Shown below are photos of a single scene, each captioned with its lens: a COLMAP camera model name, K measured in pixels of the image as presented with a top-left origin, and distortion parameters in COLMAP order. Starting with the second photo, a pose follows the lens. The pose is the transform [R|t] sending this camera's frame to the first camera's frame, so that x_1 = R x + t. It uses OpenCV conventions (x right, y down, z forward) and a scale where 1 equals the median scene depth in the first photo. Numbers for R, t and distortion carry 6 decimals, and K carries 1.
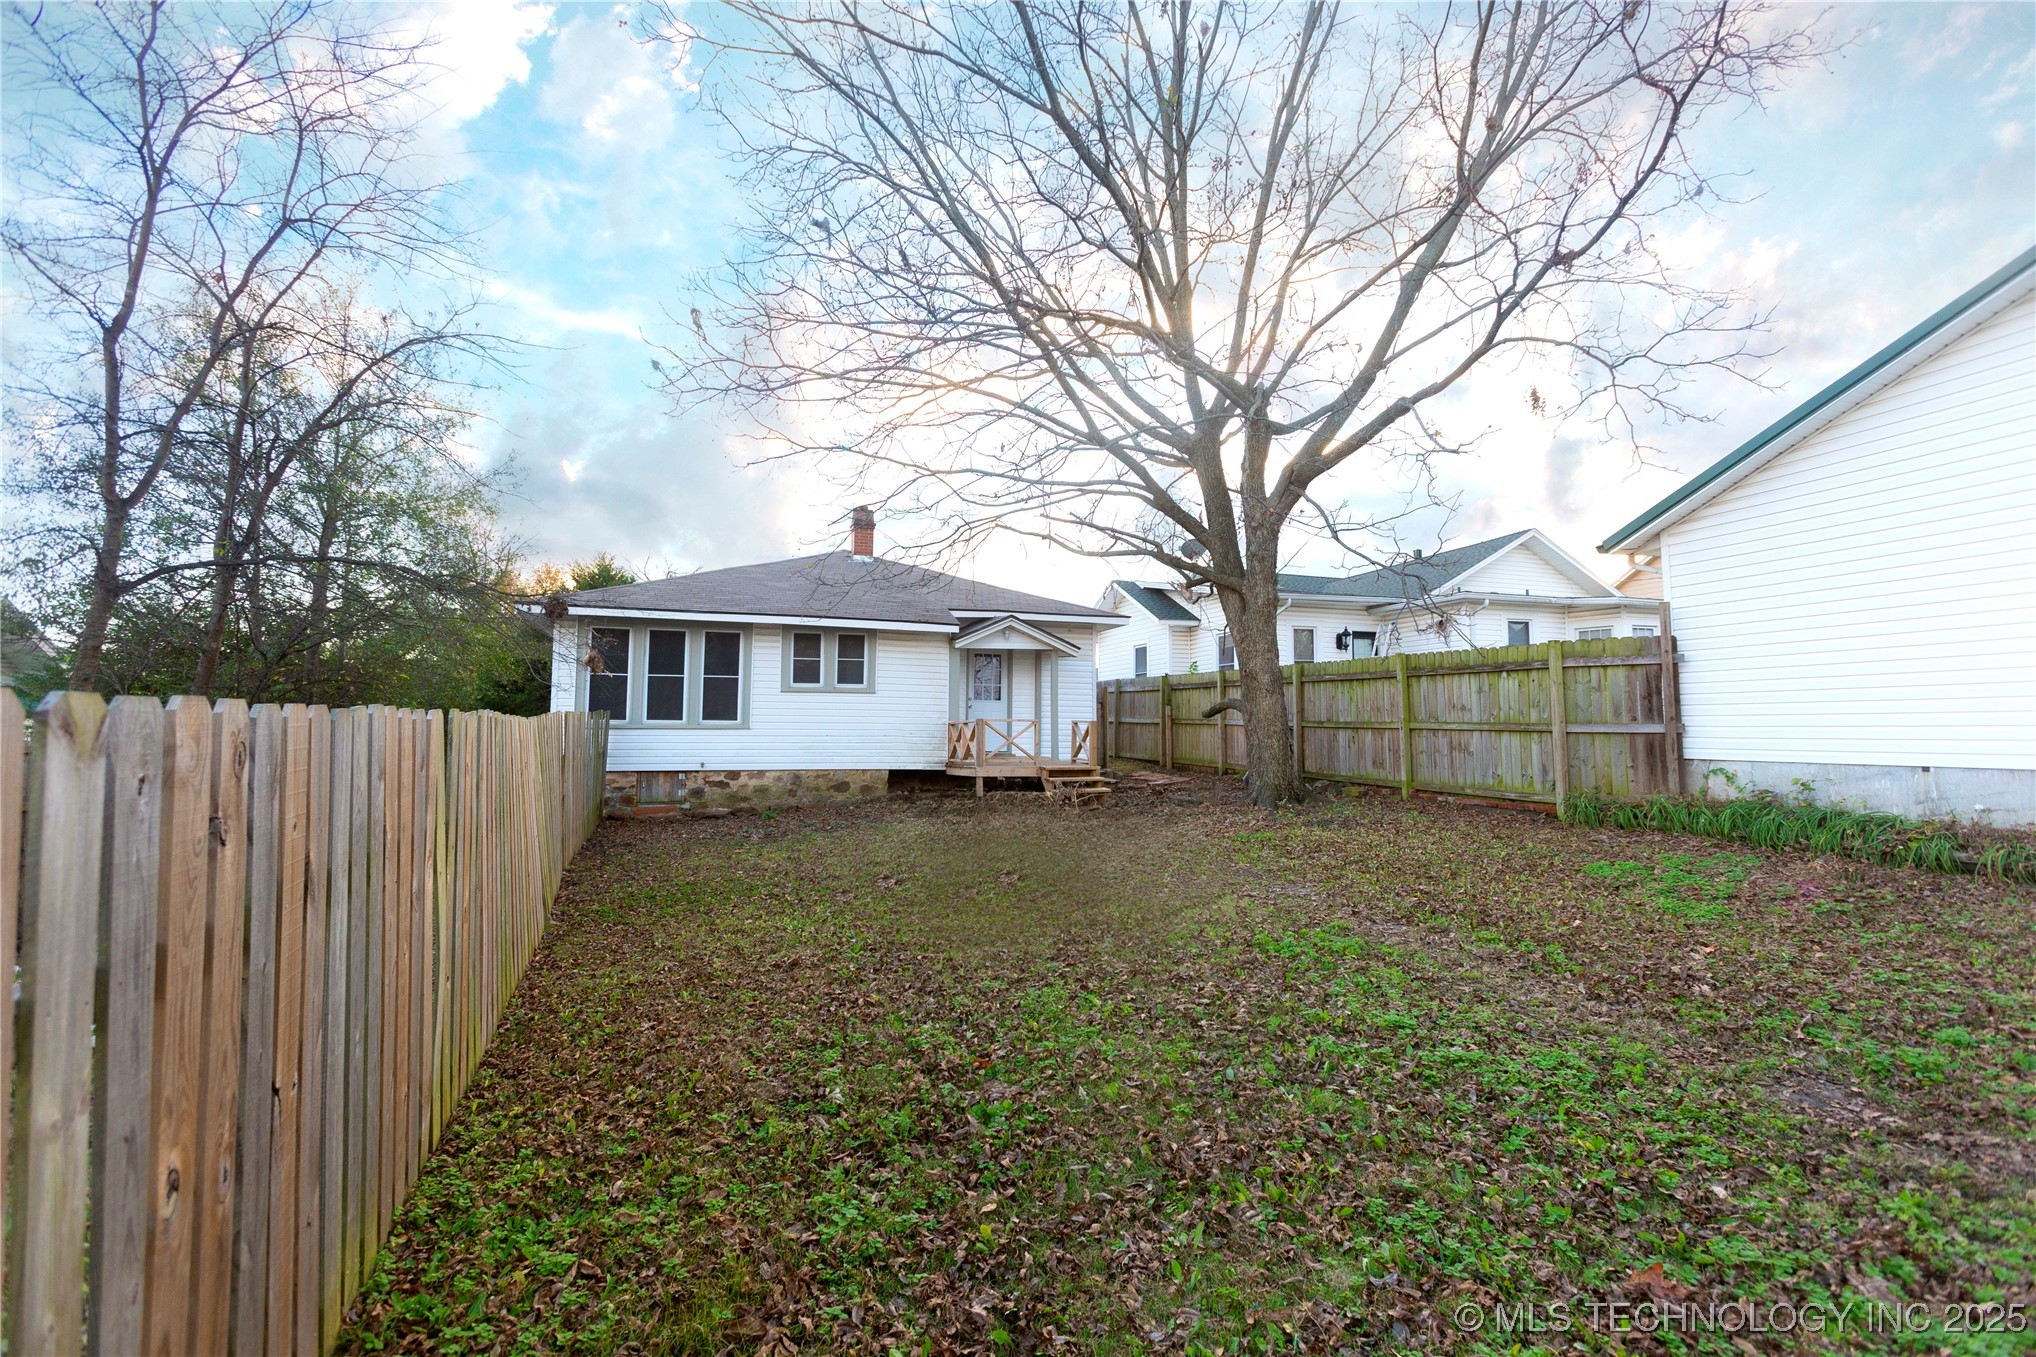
lens RADIAL K [[913.4, 0, 1023.0], [0, 913.4, 675.6], [0, 0, 1]] dist [-0.000068, 0.018768]
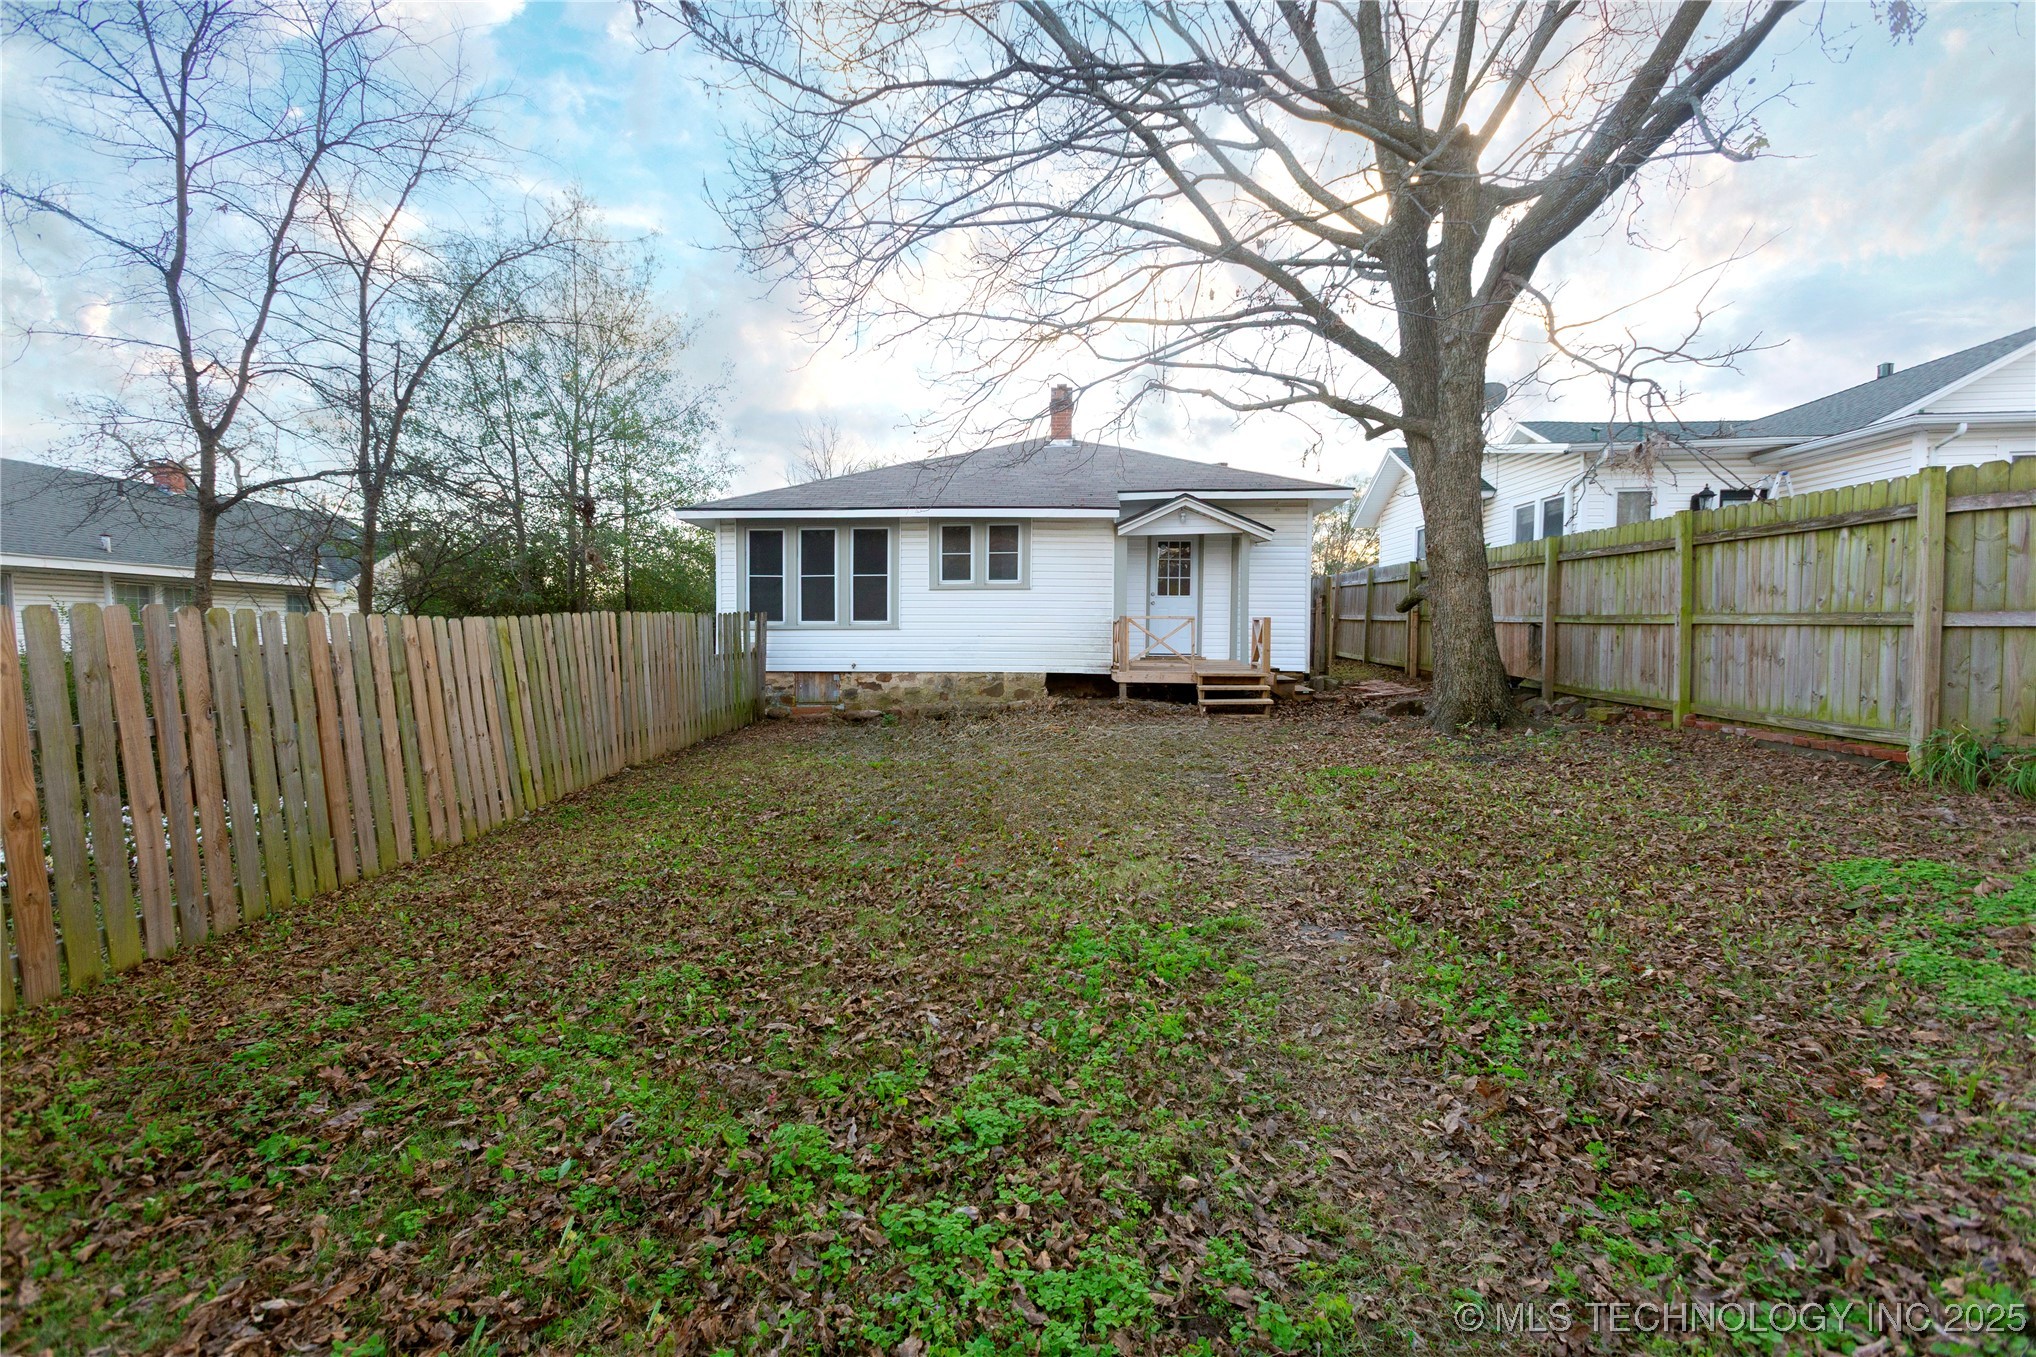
lens RADIAL K [[913.4, 0, 1023.0], [0, 913.4, 675.6], [0, 0, 1]] dist [-0.000068, 0.018768]
pose [[0.927065, 0.014715, -0.374612, 0.184293], [0.025772, 0.994364, 0.102839, 0.011506], [0.374014, -0.104993, 0.921461, 0.159118]]
